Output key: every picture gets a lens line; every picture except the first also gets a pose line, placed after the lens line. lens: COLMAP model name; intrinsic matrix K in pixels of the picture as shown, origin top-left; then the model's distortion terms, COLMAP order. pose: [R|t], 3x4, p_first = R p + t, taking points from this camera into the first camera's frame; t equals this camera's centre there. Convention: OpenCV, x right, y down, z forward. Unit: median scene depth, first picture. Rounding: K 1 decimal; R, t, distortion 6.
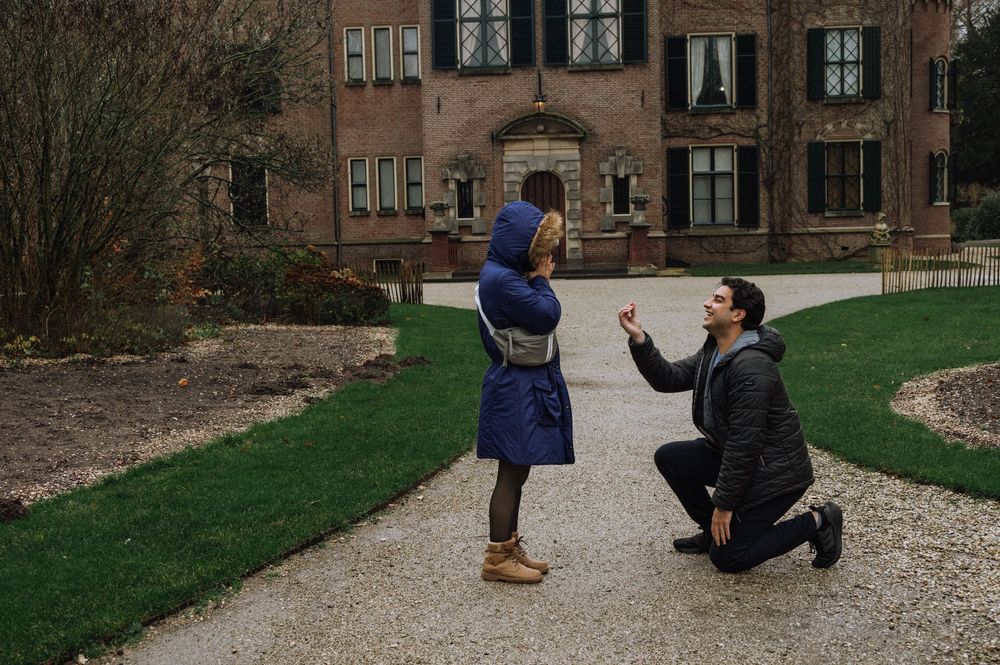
lens RADIAL K [[1401.5, 0, 500.0], [0, 1401.5, 332.5], [0, 0, 1]] dist [-0.000786, 0.006413]
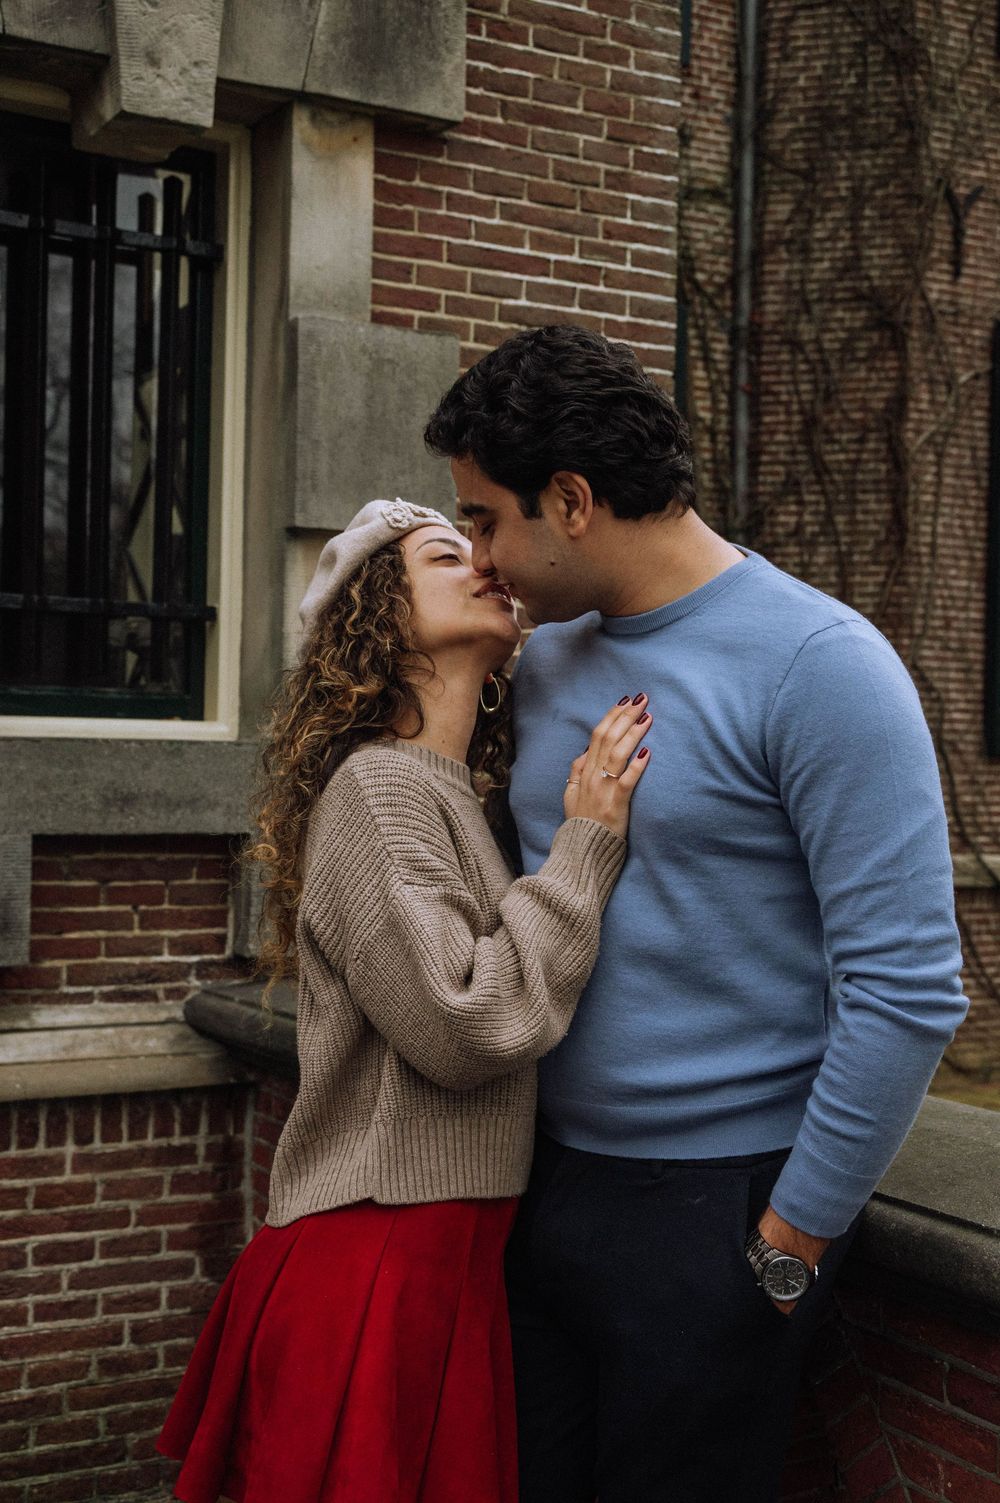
lens RADIAL K [[2065.5, 0, 500.0], [0, 2065.5, 751.5], [0, 0, 1]] dist [0.006962, 0.004396]
pose [[0.841303, 0.039877, 0.539092, 0.050006], [-0.002966, 0.997601, -0.069165, -0.074925], [-0.540556, 0.056590, 0.839402, 0.895111]]
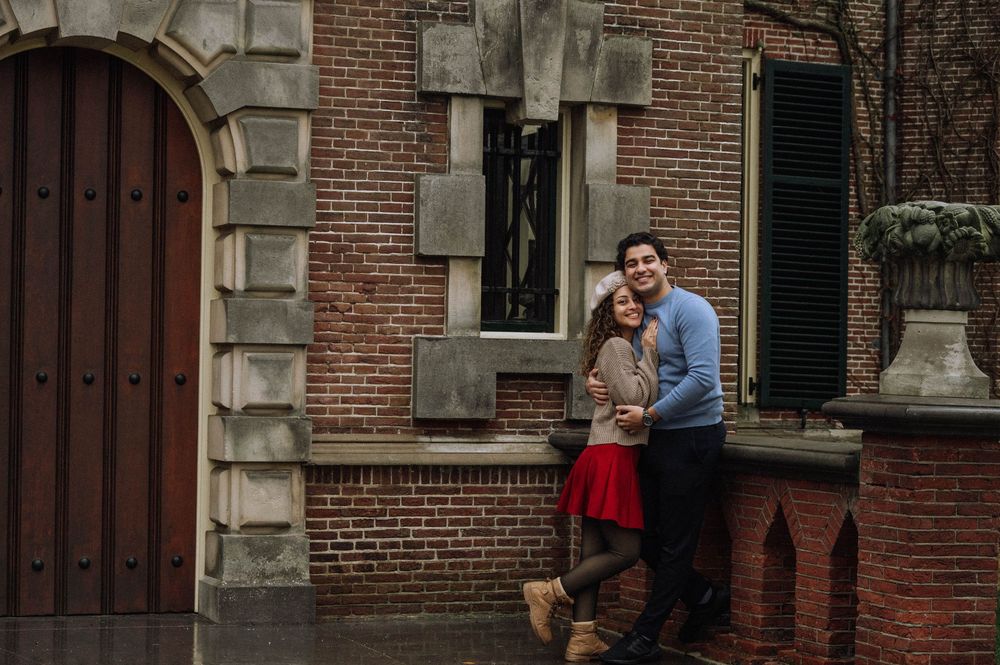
lens RADIAL K [[2414.1, 0, 500.0], [0, 2414.1, 332.5], [0, 0, 1]] dist [-0.003288, 0.331970]
pose [[0.910504, 0.046110, 0.410922, -0.037788], [-0.009252, 0.995786, -0.091237, -0.055890], [-0.413397, 0.079269, 0.907094, 0.716890]]
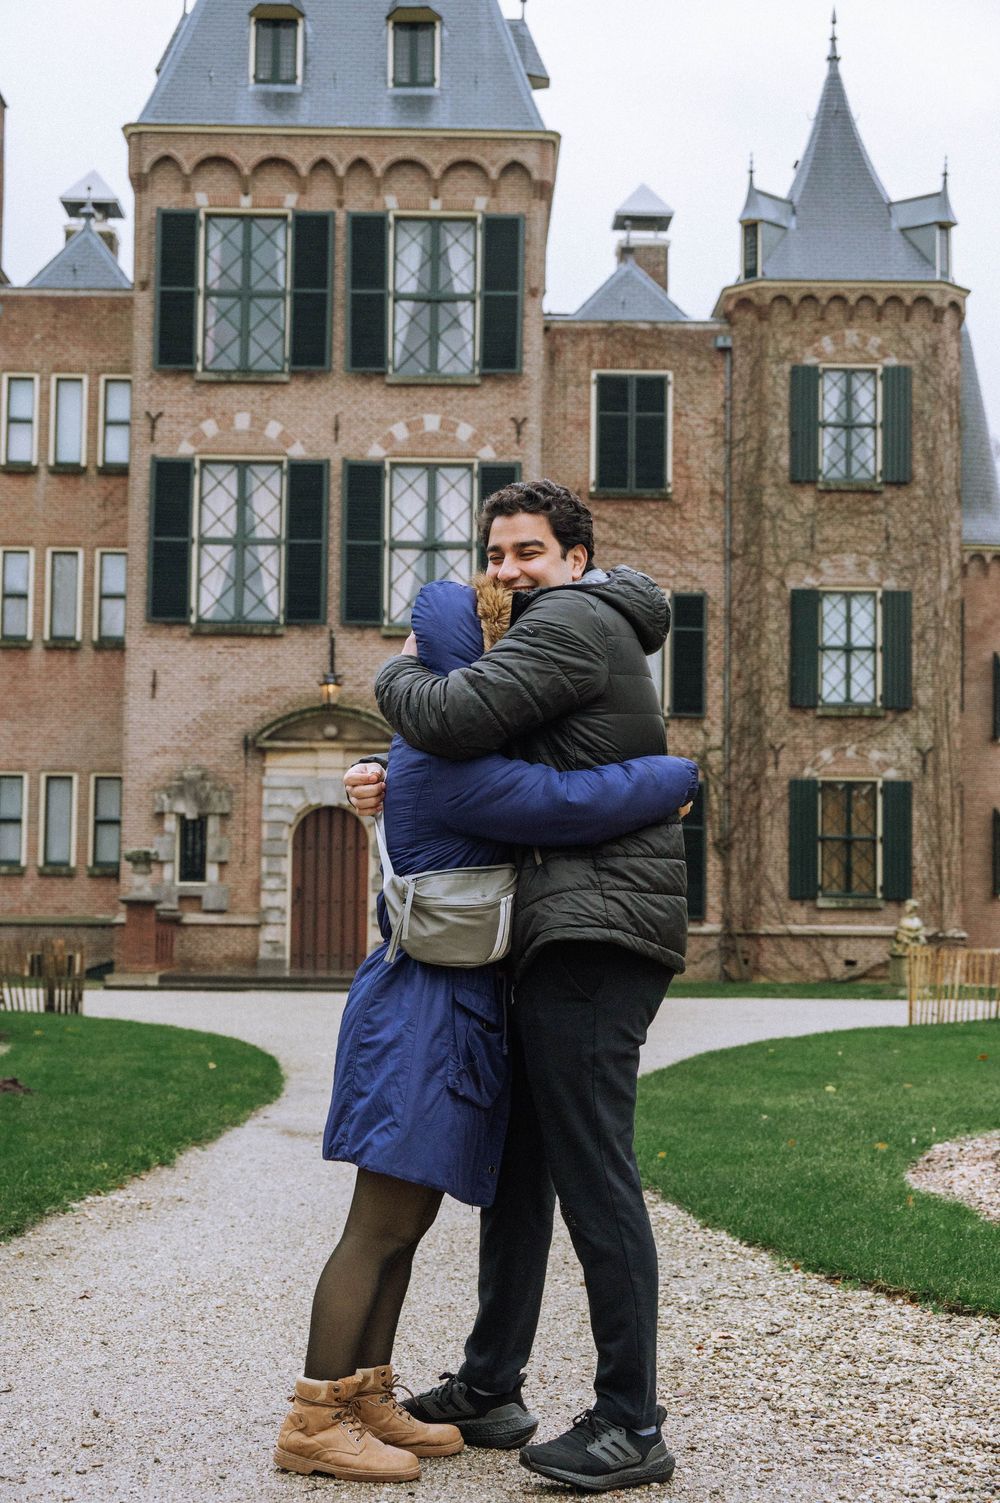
lens RADIAL K [[2344.8, 0, 500.0], [0, 2344.8, 751.5], [0, 0, 1]] dist [-0.005778, -0.021513]
pose [[0.995384, 0.044322, 0.085128, 0.016466], [-0.030560, 0.987181, -0.156653, 0.010795], [-0.090980, 0.153328, 0.983978, 0.048767]]
